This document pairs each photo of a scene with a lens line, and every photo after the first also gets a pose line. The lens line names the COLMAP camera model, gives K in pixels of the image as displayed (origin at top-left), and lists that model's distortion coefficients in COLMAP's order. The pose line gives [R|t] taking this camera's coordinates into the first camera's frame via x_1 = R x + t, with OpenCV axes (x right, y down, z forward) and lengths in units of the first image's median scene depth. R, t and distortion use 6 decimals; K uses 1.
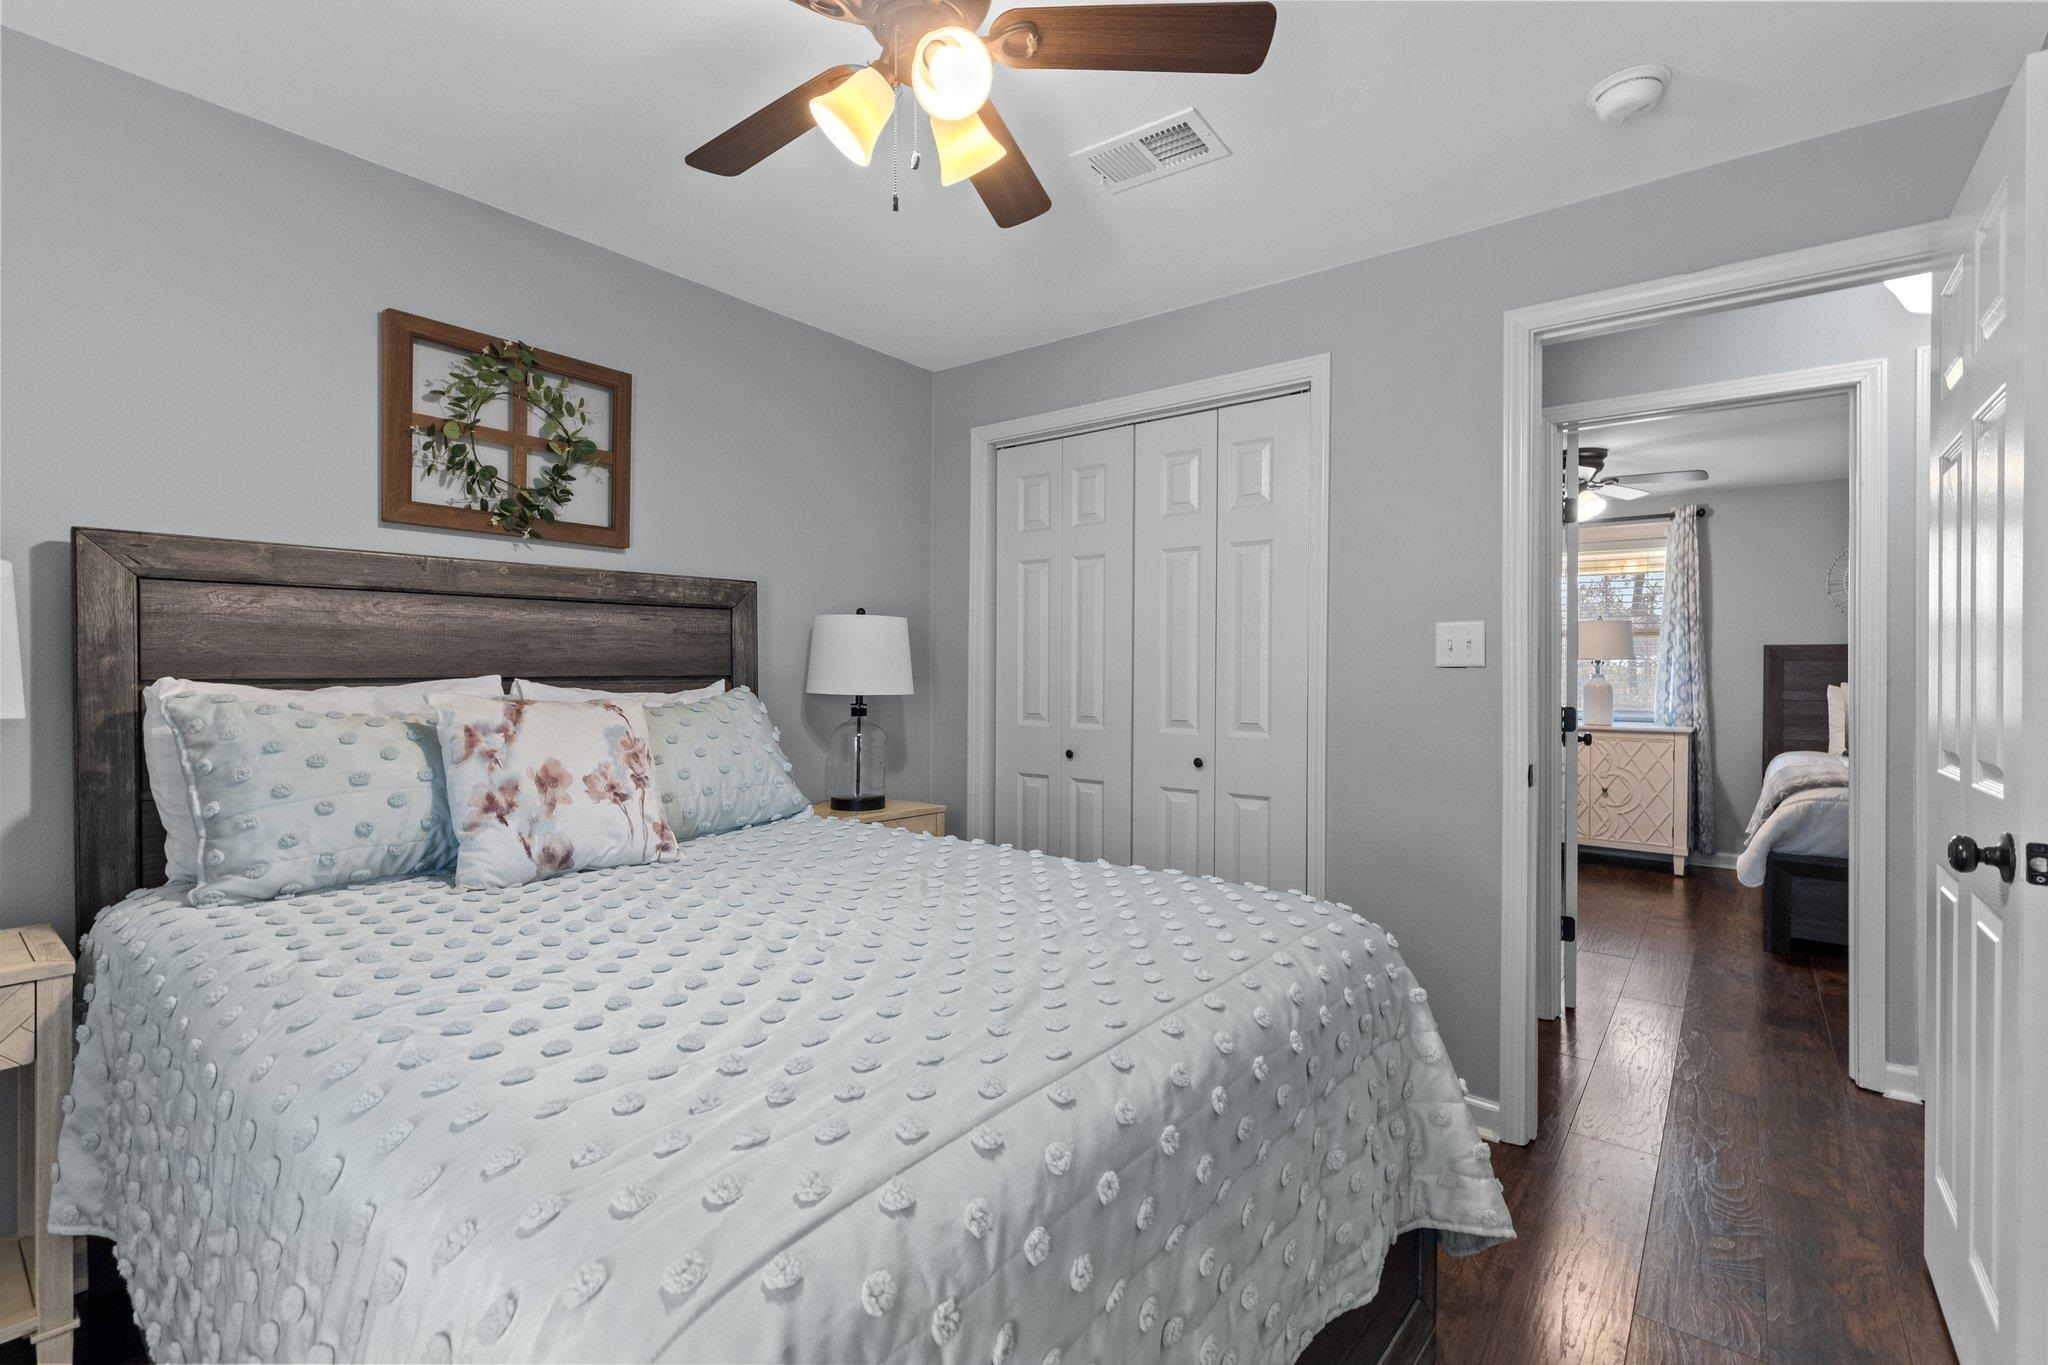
lens RADIAL K [[925.7, 0, 1024.9], [0, 925.7, 669.4], [0, 0, 1]] dist [0.000064, 0.000526]
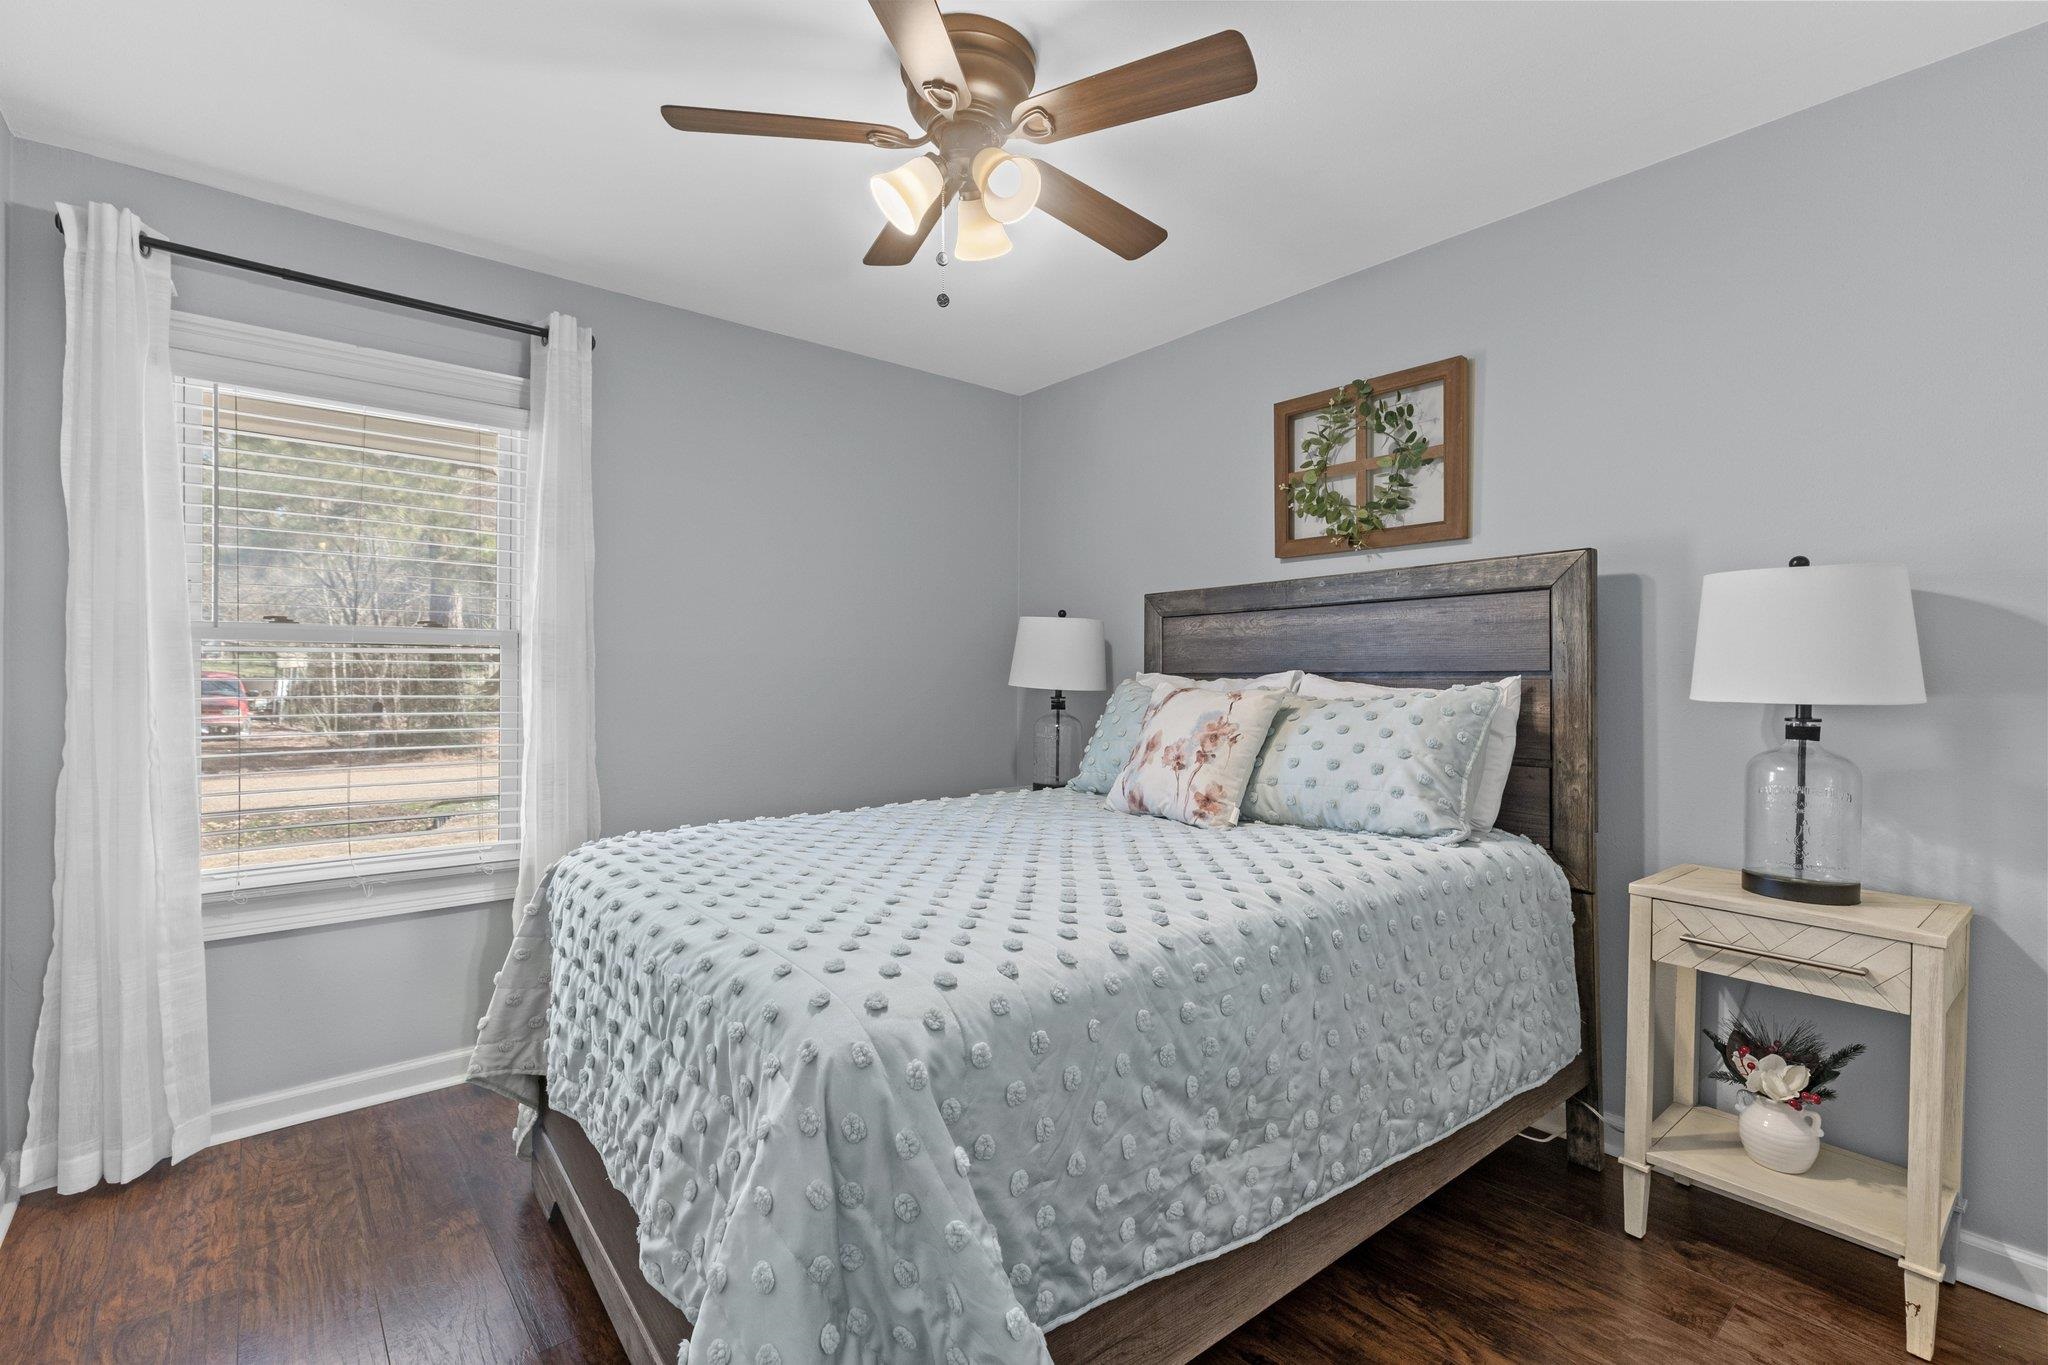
lens RADIAL K [[925.7, 0, 1030.1], [0, 925.7, 682.3], [0, 0, 1]] dist [0.000064, 0.000526]
pose [[-0.224360, 0.017929, -0.974341, 0.691430], [0.009226, 0.999825, 0.016274, -0.001281], [0.974463, -0.005338, -0.224486, 0.880628]]
